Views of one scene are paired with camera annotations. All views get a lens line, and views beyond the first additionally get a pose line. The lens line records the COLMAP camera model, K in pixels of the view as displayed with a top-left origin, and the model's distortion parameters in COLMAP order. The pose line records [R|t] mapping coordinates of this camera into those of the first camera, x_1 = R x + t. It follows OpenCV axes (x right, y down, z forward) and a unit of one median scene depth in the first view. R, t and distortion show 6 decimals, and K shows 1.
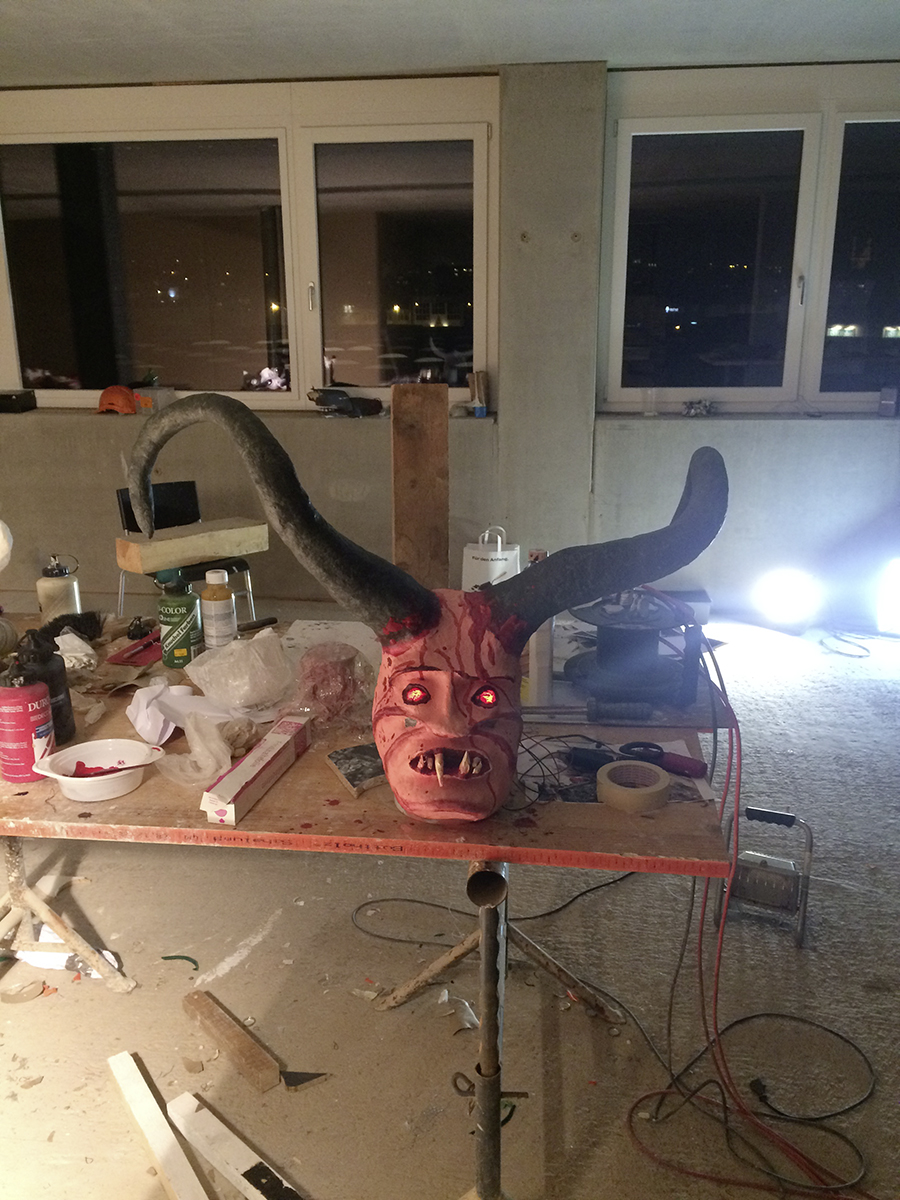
lens RADIAL K [[1026.9, 0, 470.4], [0, 1026.9, 587.3], [0, 0, 1]] dist [0.081090, -0.096026]
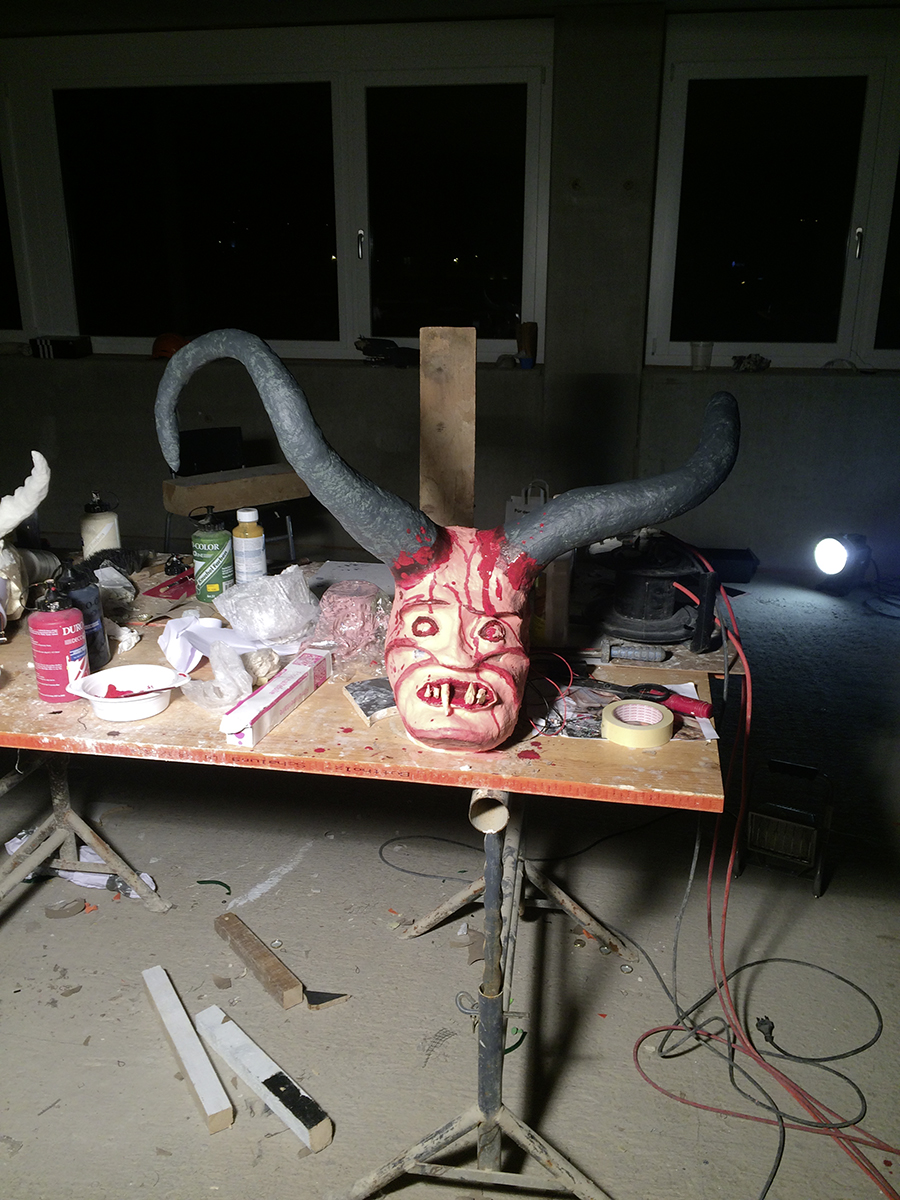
lens RADIAL K [[1026.9, 0, 469.2], [0, 1026.9, 587.4], [0, 0, 1]] dist [0.081090, -0.096026]
pose [[0.998337, 0.026796, -0.051033, 0.027321], [-0.024671, 0.998820, 0.041834, 0.012745], [0.052094, -0.040505, 0.997820, -0.017195]]
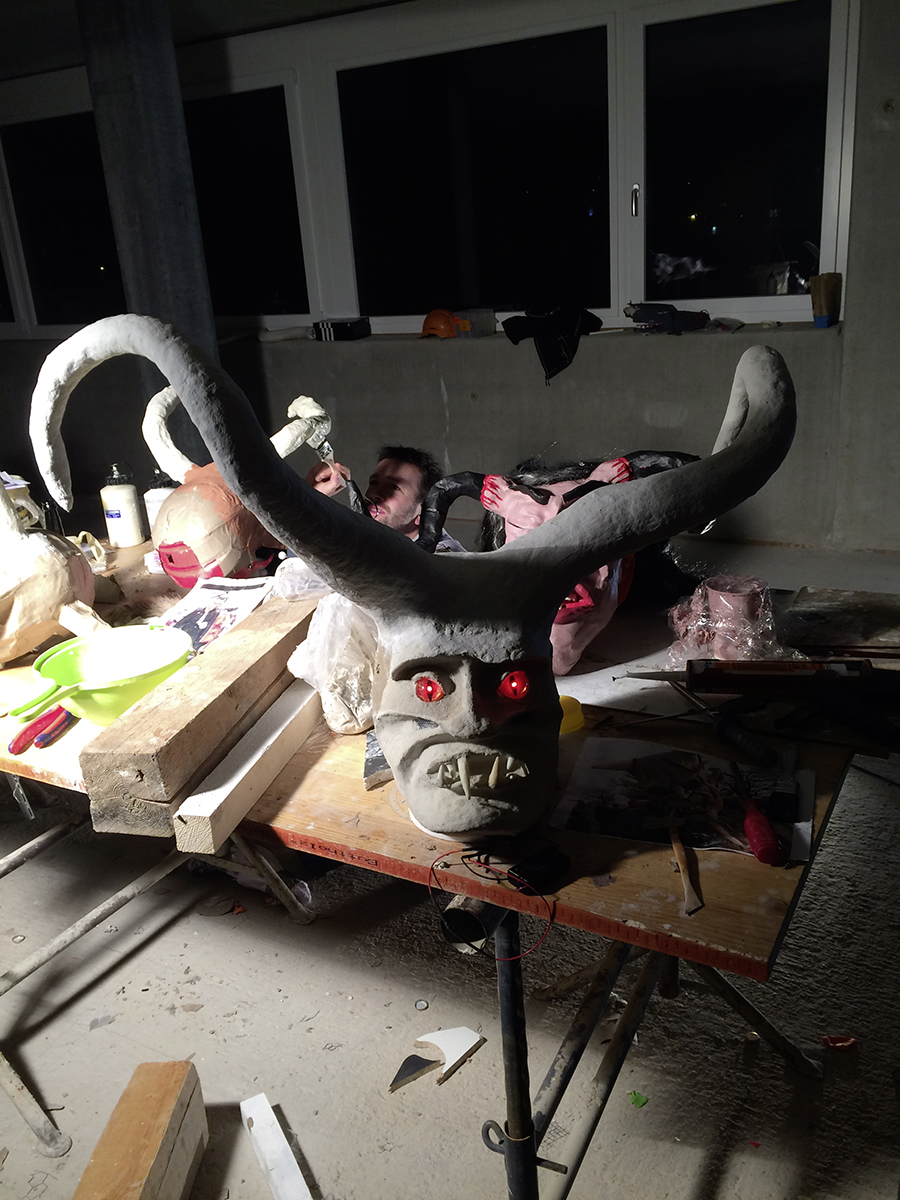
lens RADIAL K [[1026.9, 0, 472.0], [0, 1026.9, 583.2], [0, 0, 1]] dist [0.081090, -0.096026]
pose [[0.924435, 0.065558, -0.375663, 0.207183], [-0.038364, 0.996102, 0.079428, -0.028445], [0.379405, -0.059014, 0.923347, 0.192113]]
